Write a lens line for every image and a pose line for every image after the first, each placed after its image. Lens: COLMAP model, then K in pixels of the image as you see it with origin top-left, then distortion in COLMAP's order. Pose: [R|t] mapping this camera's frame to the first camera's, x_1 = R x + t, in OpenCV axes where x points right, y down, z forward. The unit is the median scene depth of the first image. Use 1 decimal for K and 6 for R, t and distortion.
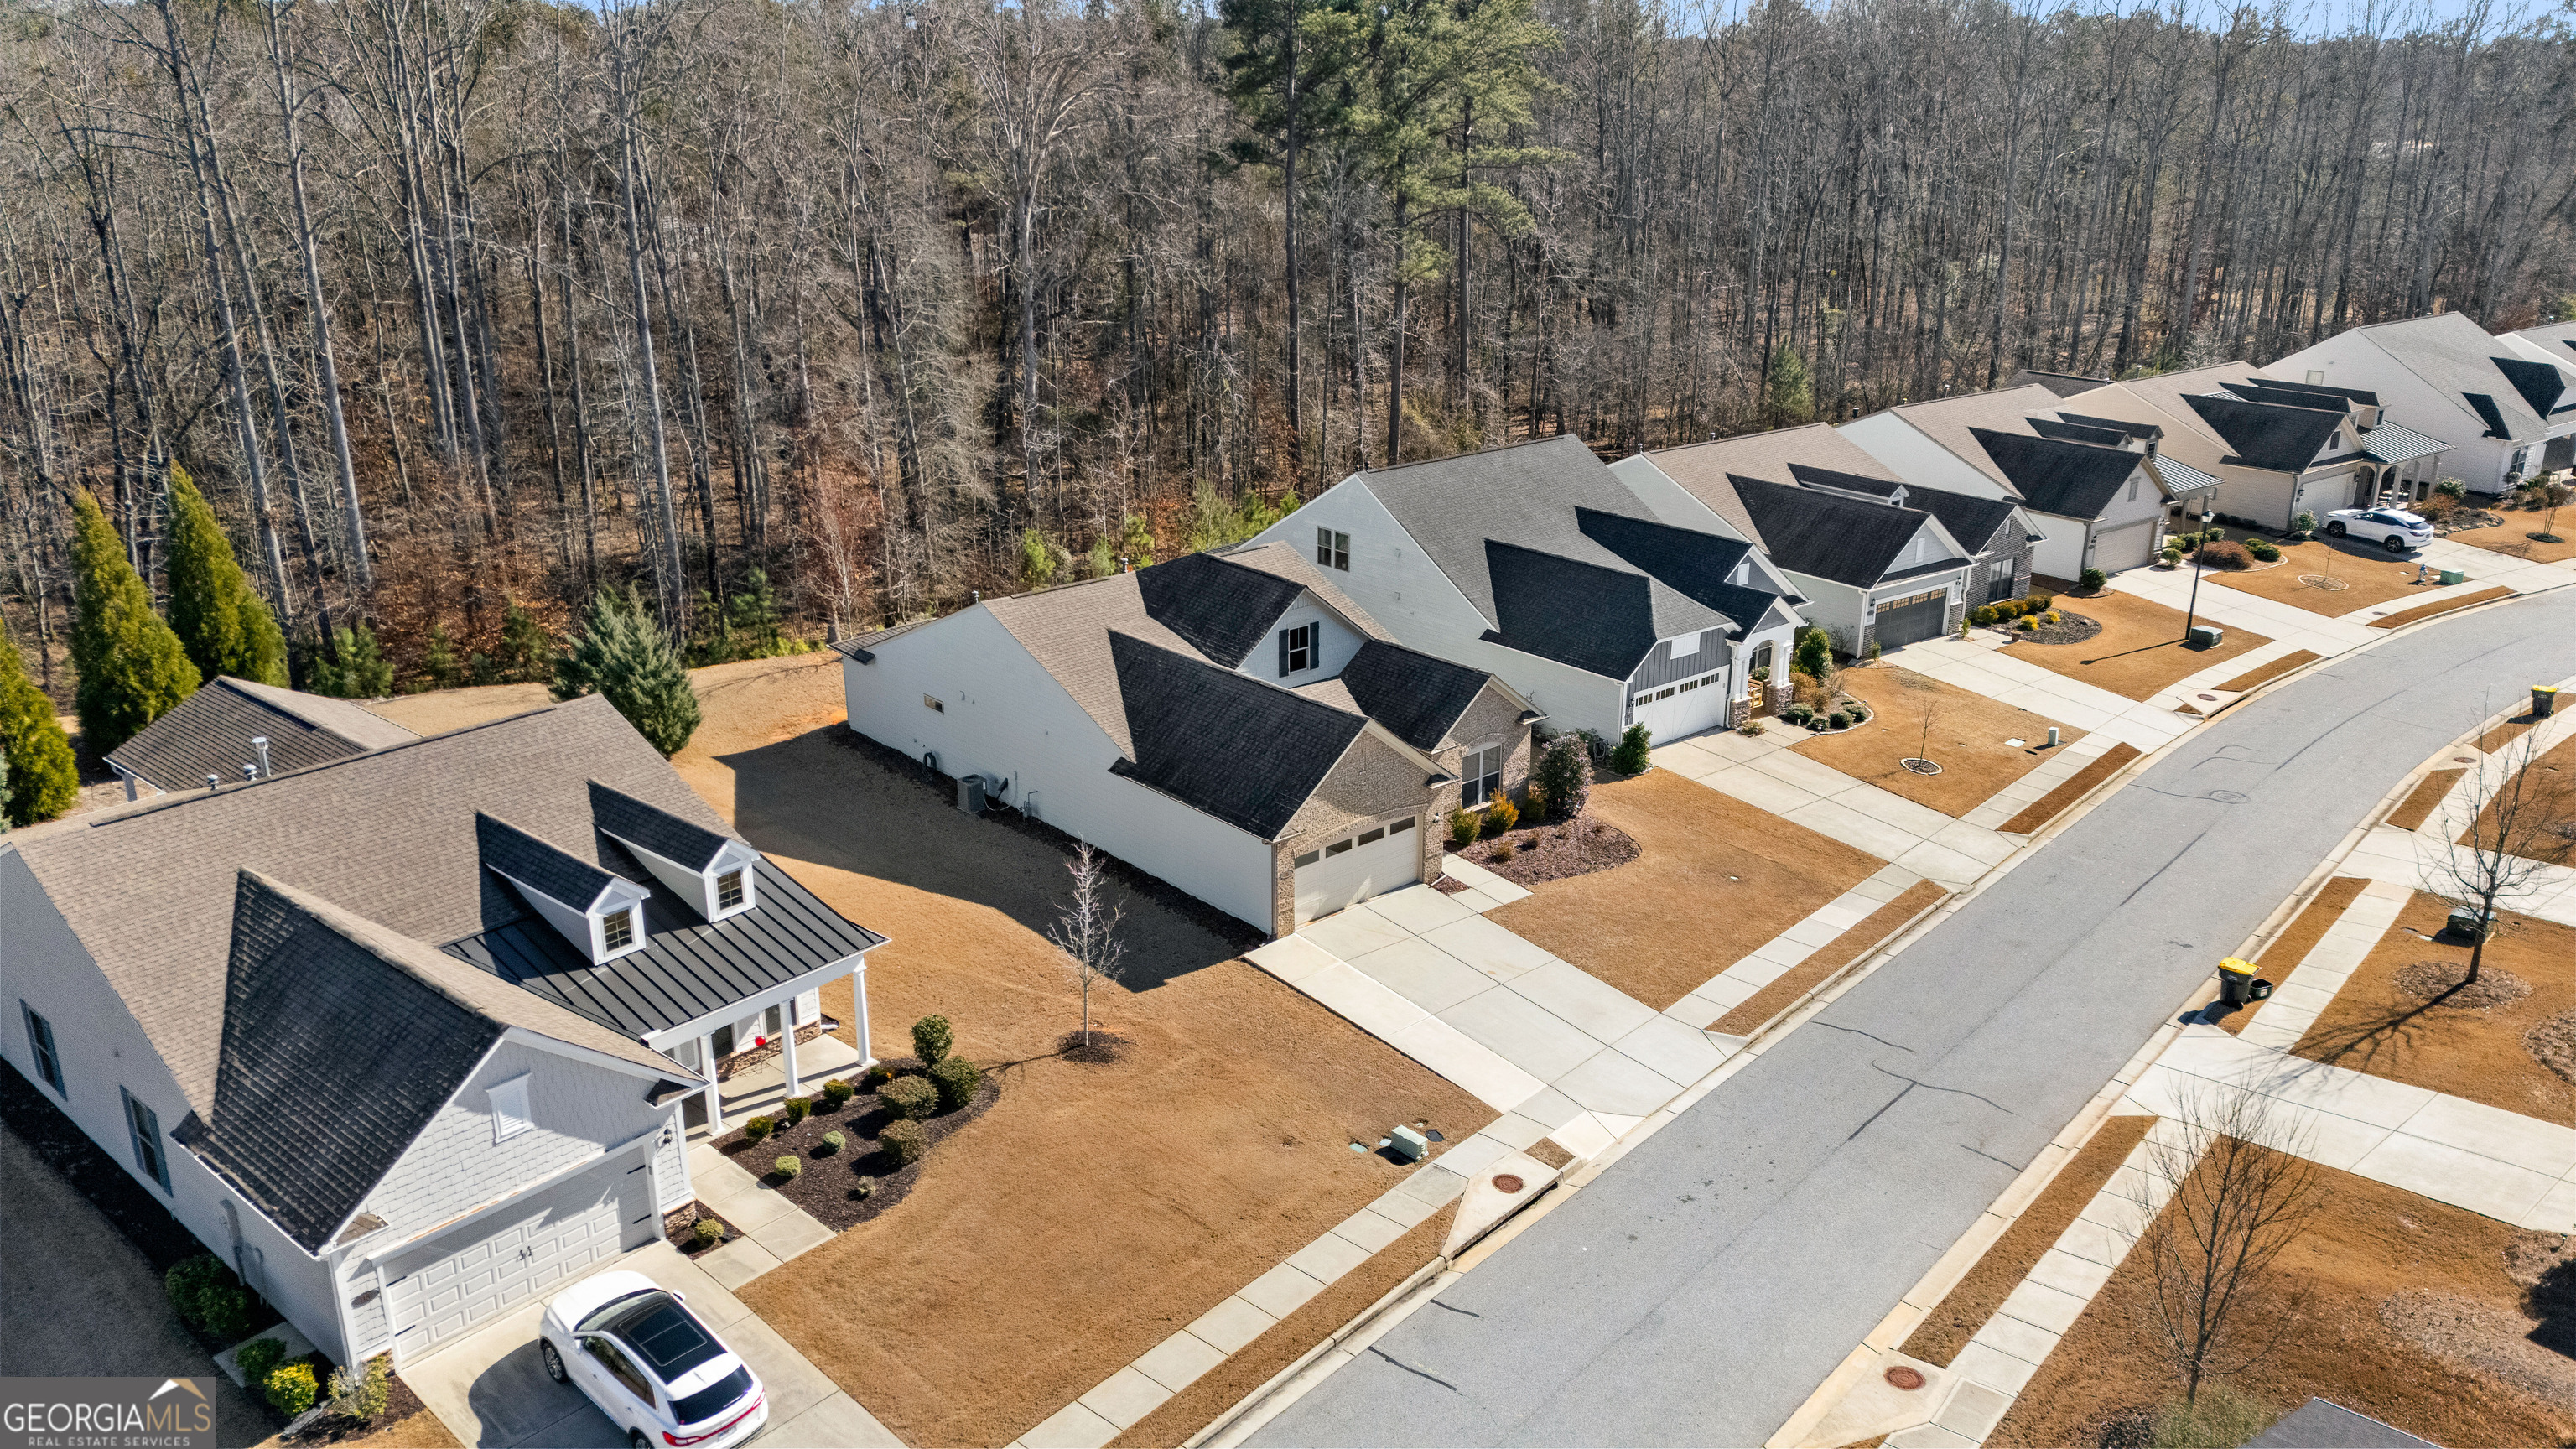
lens RADIAL K [[1889.2, 0, 1288.0], [0, 1889.2, 724.5], [0, 0, 1]] dist [0.076940, -0.082101]
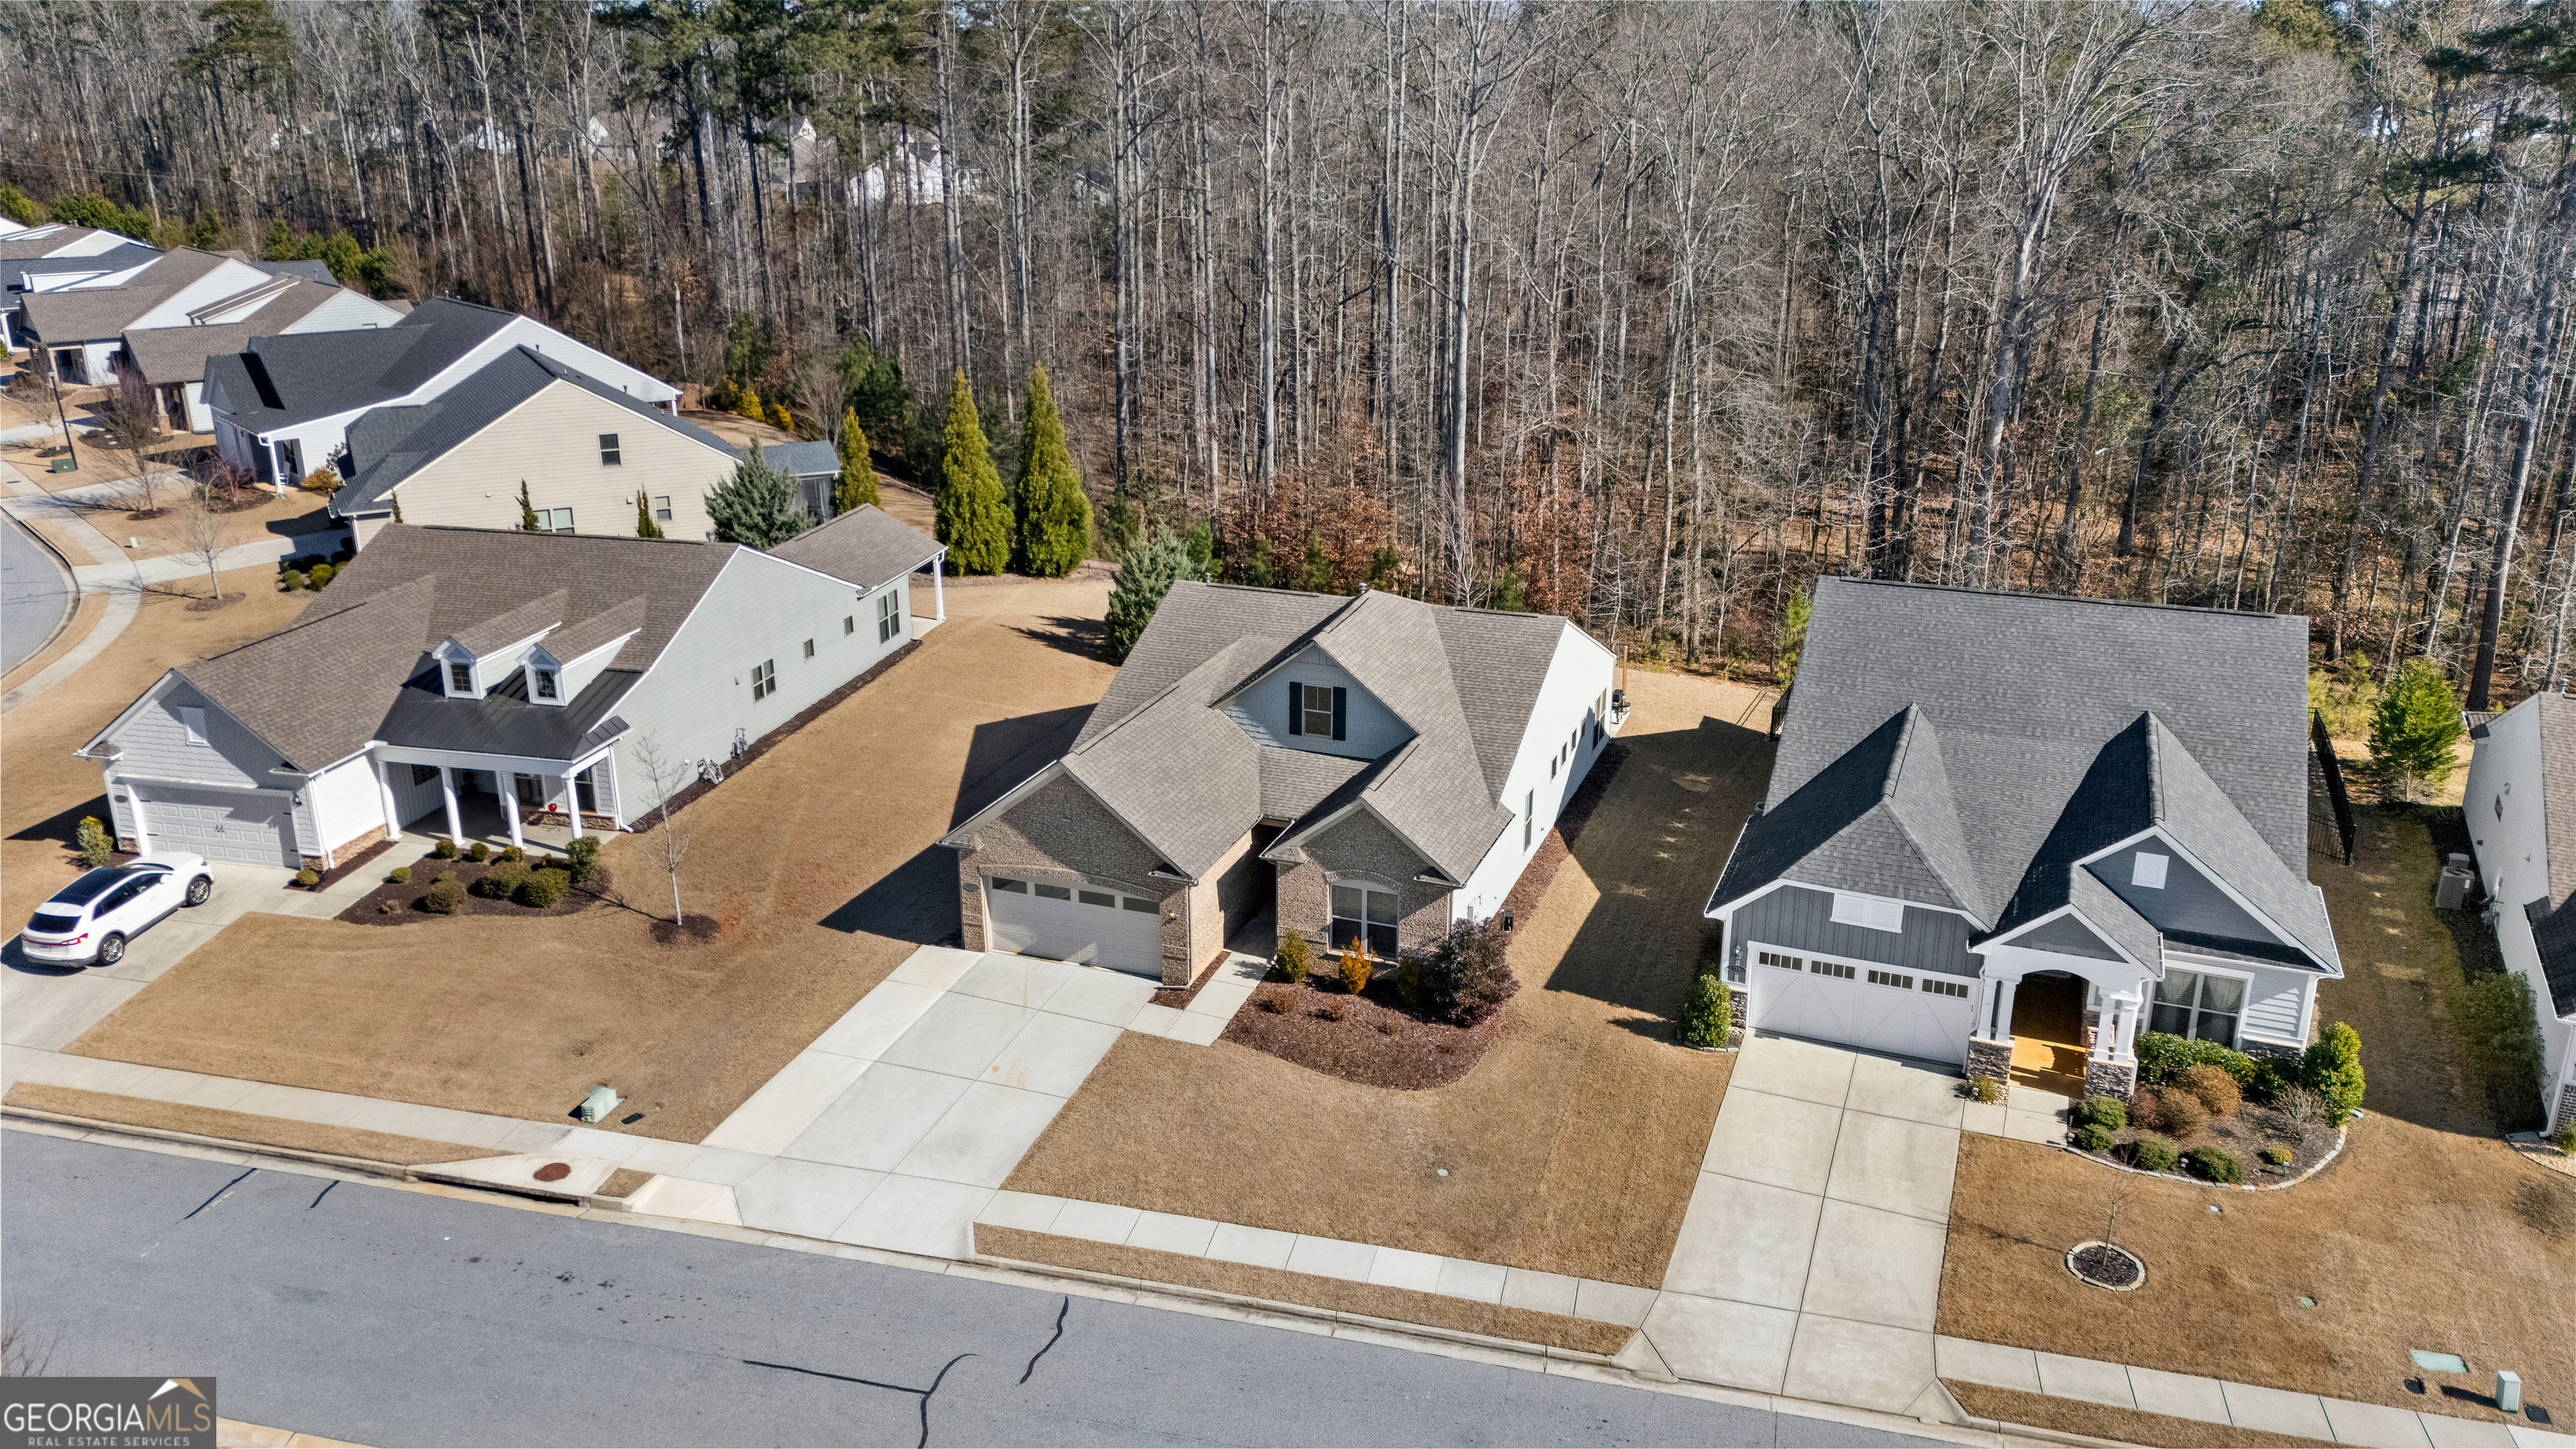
lens RADIAL K [[1889.2, 0, 1288.0], [0, 1889.2, 724.5], [0, 0, 1]] dist [0.076940, -0.082101]
pose [[0.465591, 0.286221, -0.837438, 0.742006], [-0.287871, 0.943779, 0.162518, -0.174243], [0.836872, 0.165407, 0.521810, 0.536069]]
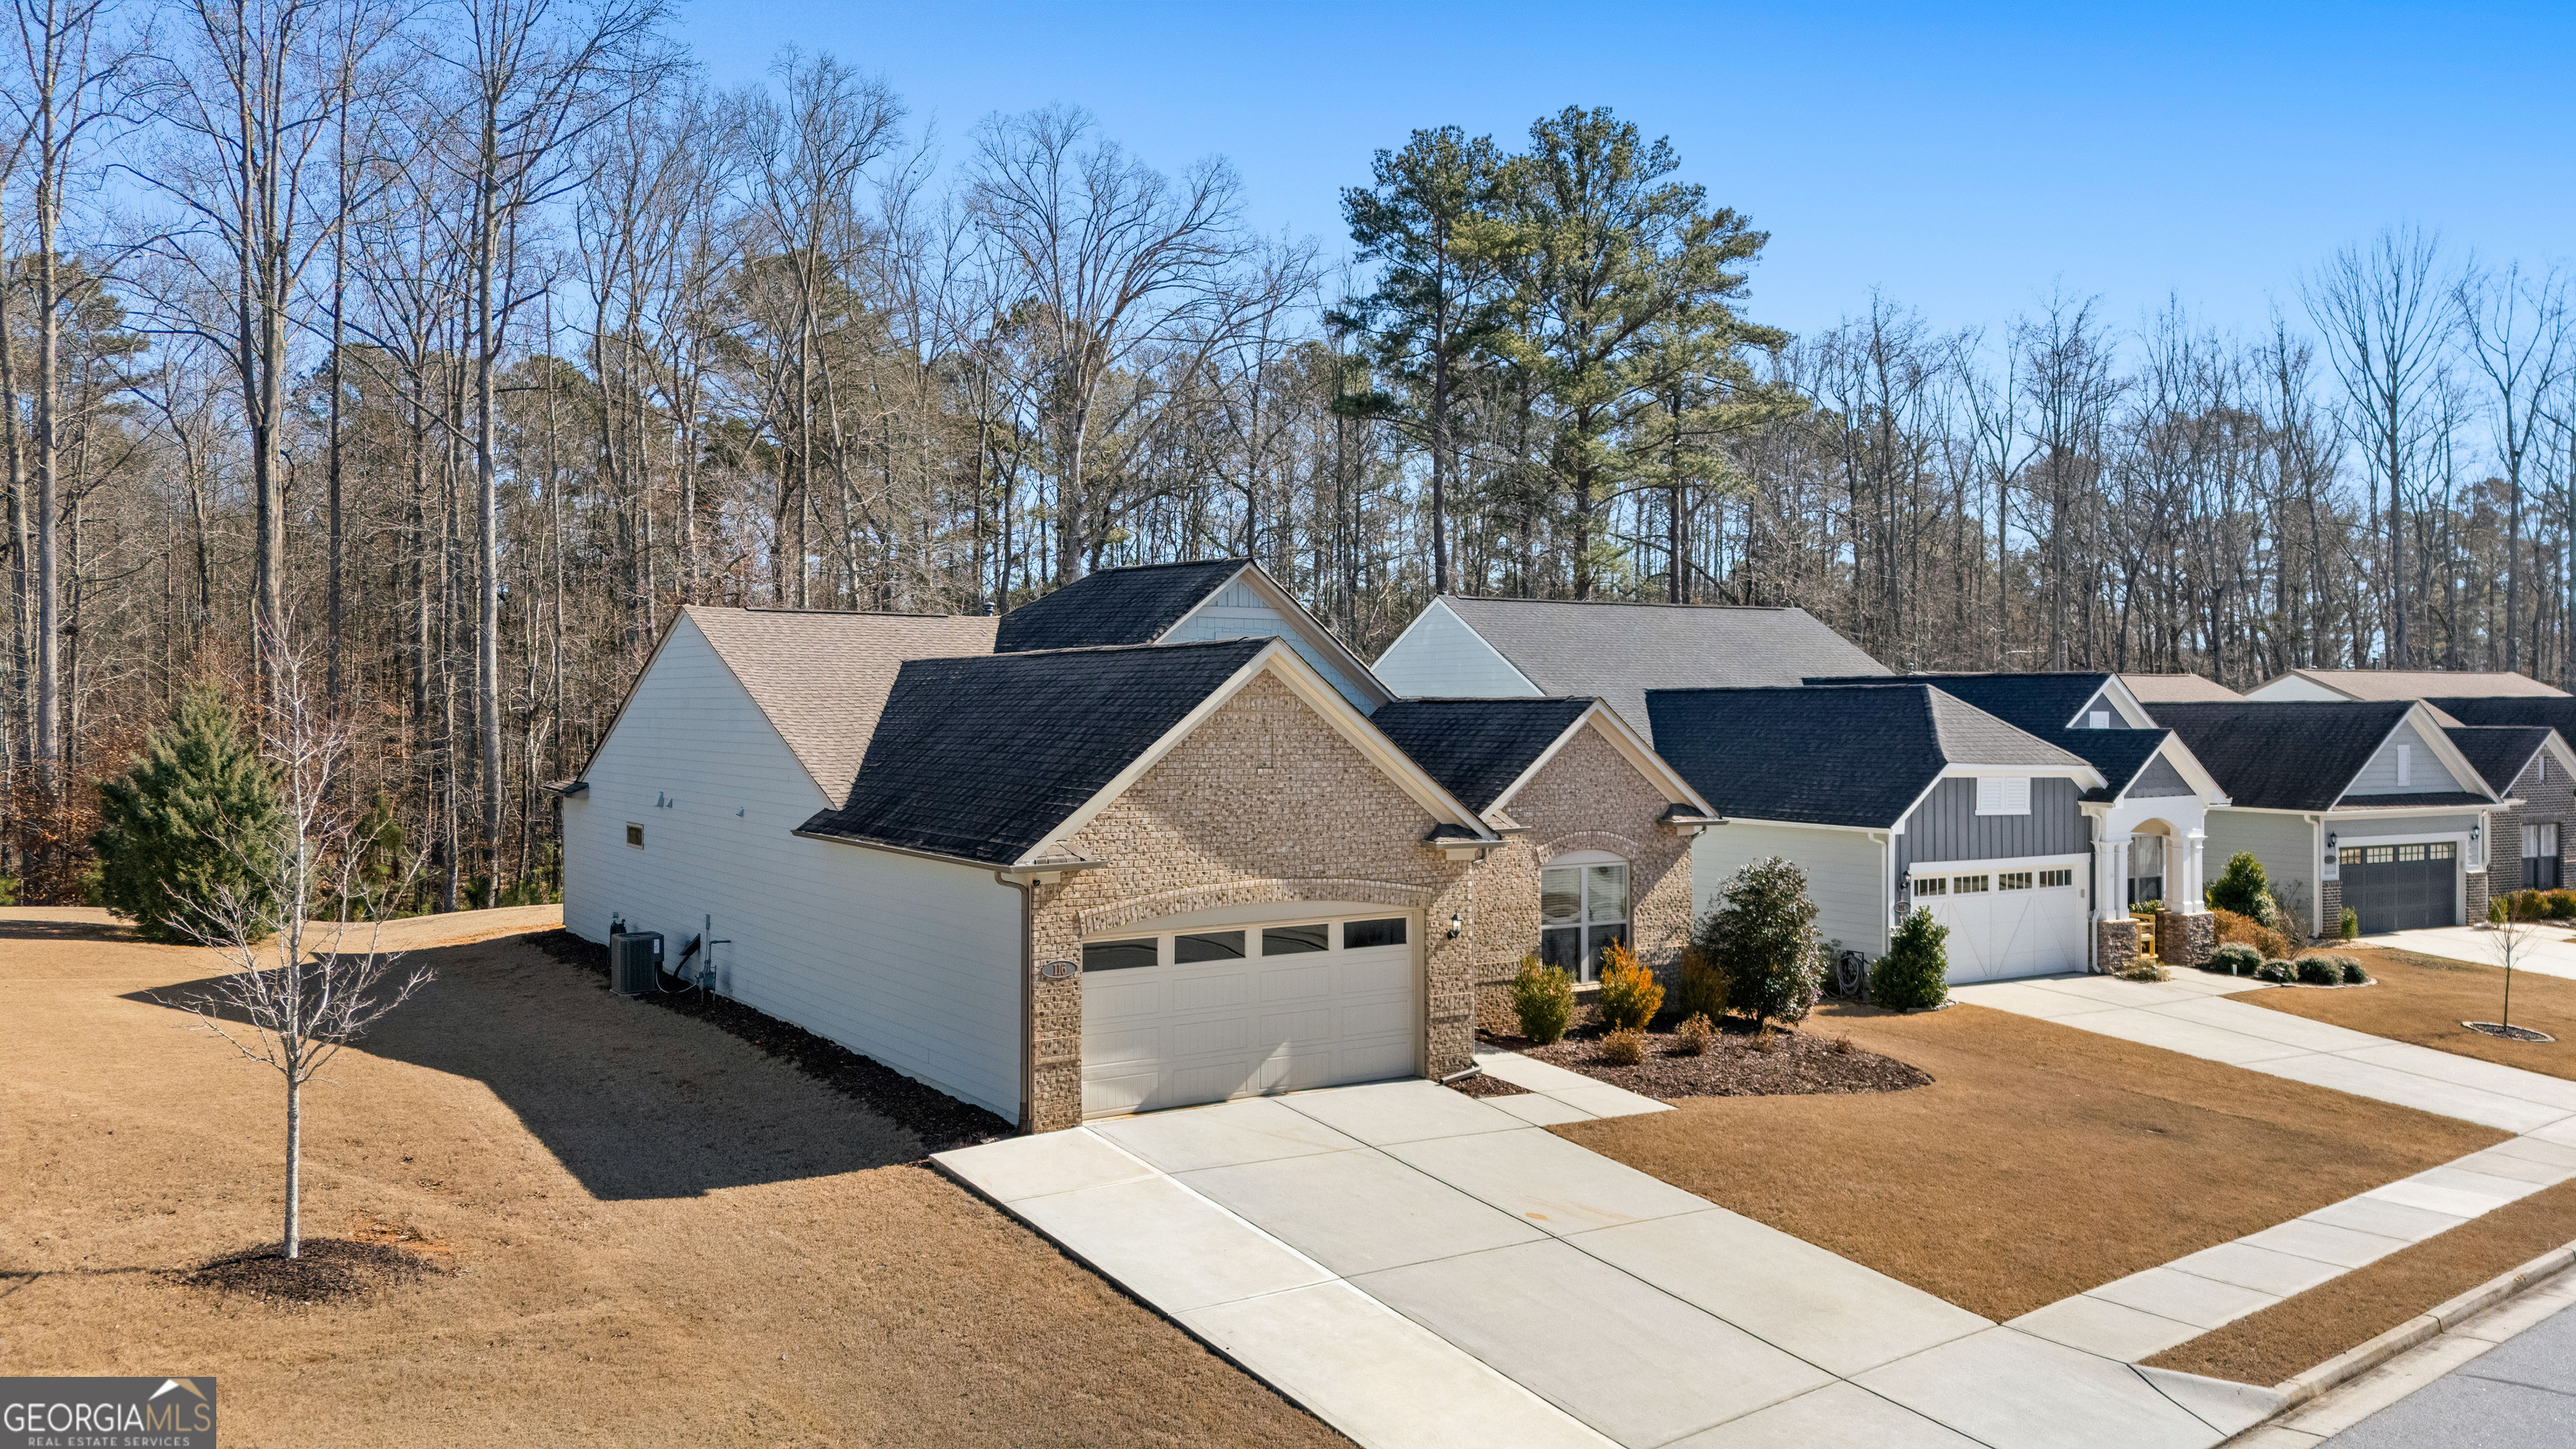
lens RADIAL K [[1889.2, 0, 1288.0], [0, 1889.2, 724.5], [0, 0, 1]] dist [0.076940, -0.082101]
pose [[0.989305, 0.001497, -0.145852, 0.097476], [-0.047605, 0.948502, -0.313172, 0.137027], [0.137872, 0.316766, 0.938430, 0.509702]]
